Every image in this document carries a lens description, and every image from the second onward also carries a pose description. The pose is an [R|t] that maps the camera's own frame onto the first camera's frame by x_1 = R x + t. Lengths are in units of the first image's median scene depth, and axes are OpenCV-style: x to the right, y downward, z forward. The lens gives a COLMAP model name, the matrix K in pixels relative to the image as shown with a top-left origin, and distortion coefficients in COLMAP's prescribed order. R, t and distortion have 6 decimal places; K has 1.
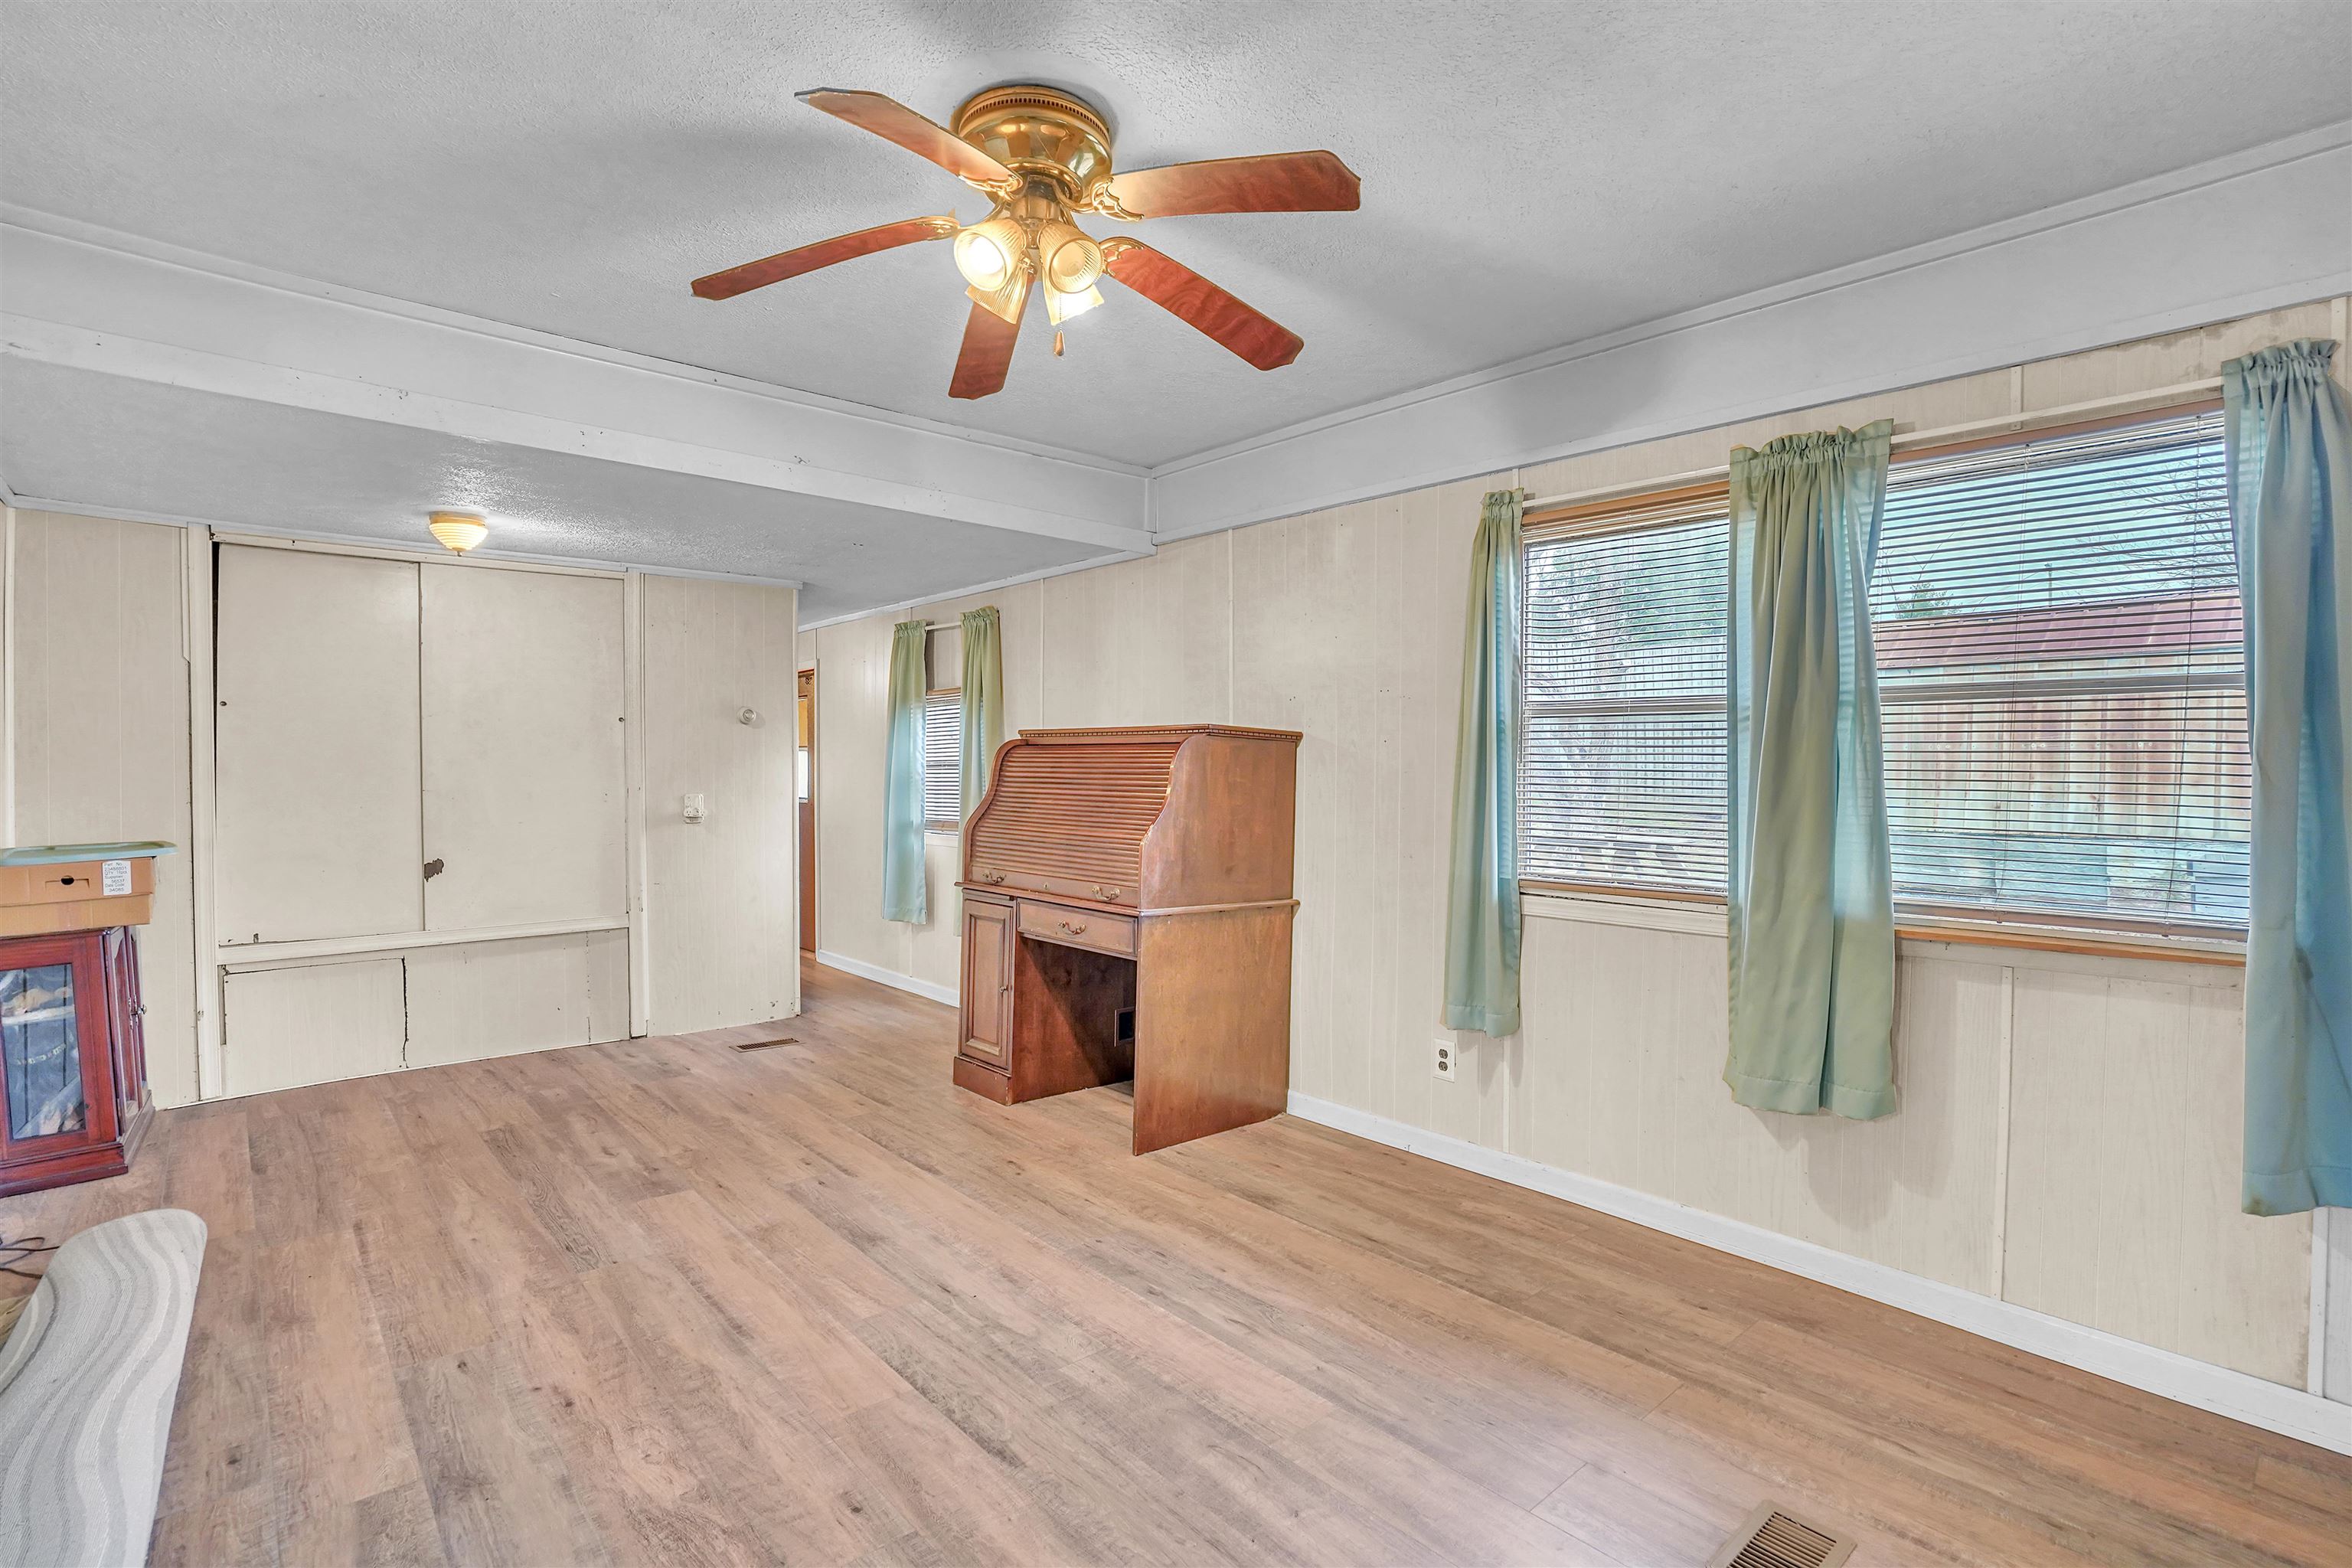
lens RADIAL K [[1120.7, 0, 1168.8], [0, 1120.7, 772.6], [0, 0, 1]] dist [-0.063458, 0.023864]
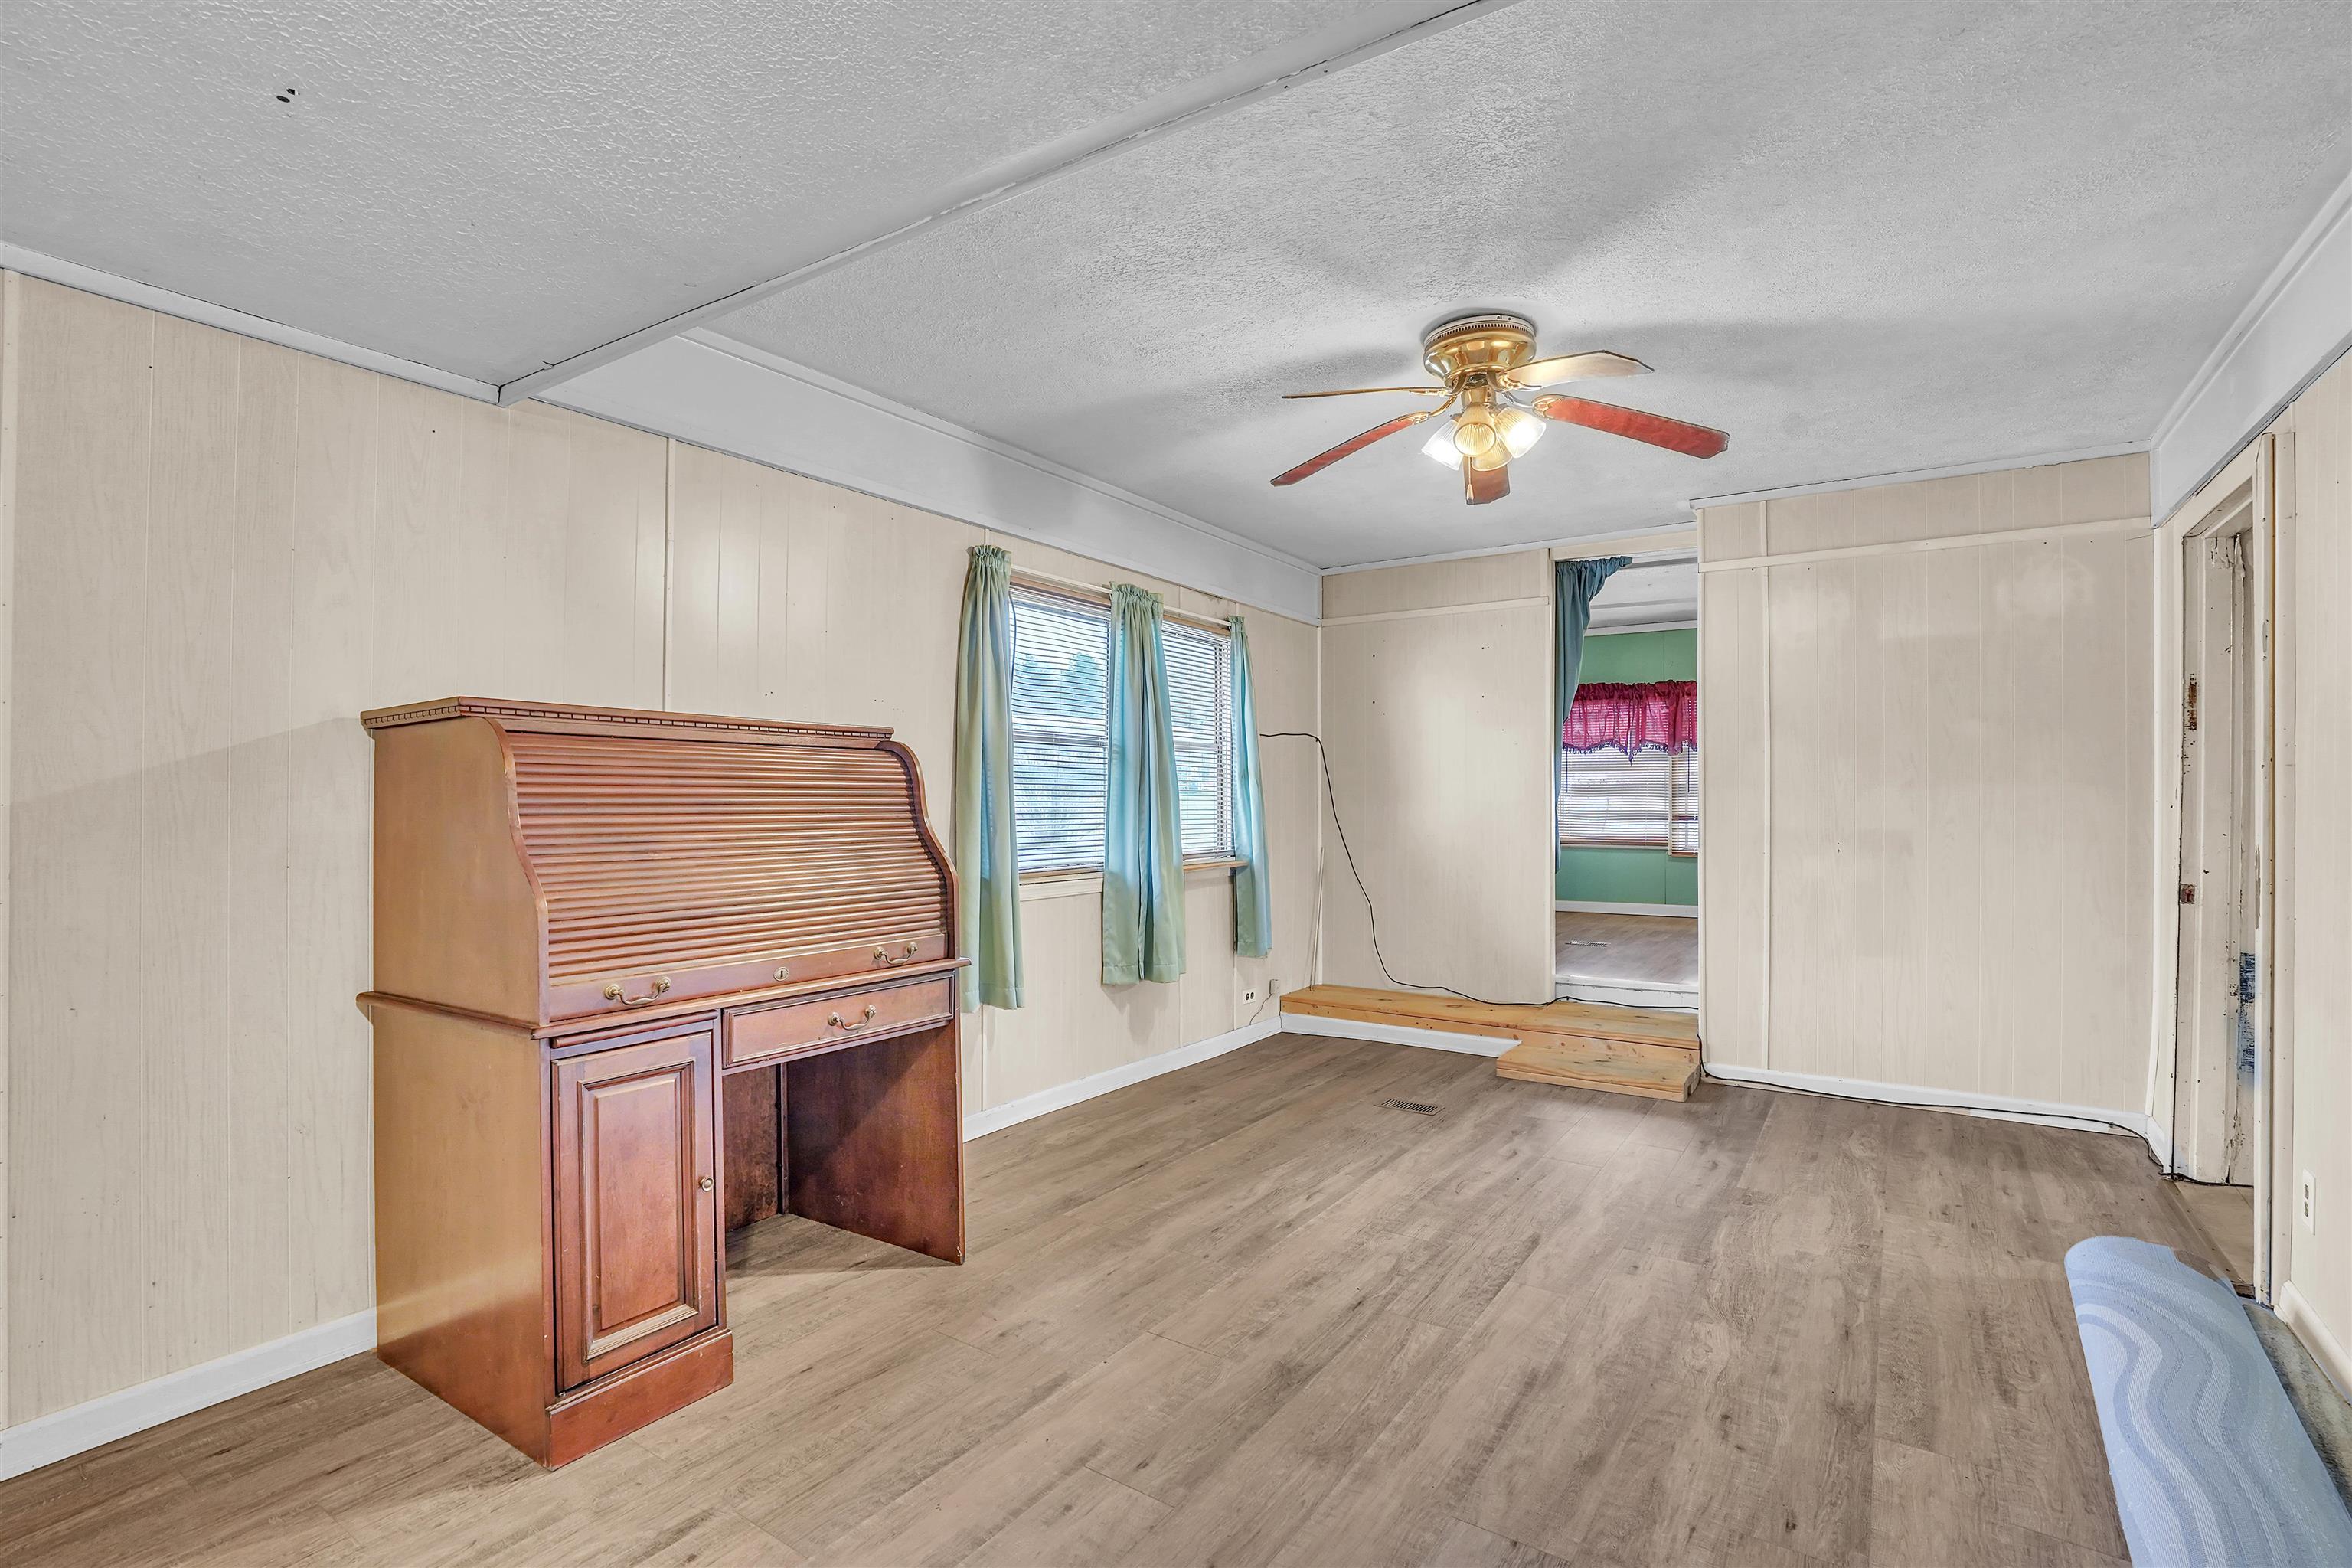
lens RADIAL K [[1120.7, 0, 1168.8], [0, 1120.7, 772.6], [0, 0, 1]] dist [-0.063458, 0.023864]
pose [[-0.265953, 0.006000, 0.963967, -1.184677], [-0.008422, 0.999928, -0.008548, -0.008483], [-0.963949, -0.010391, -0.265884, 1.507005]]
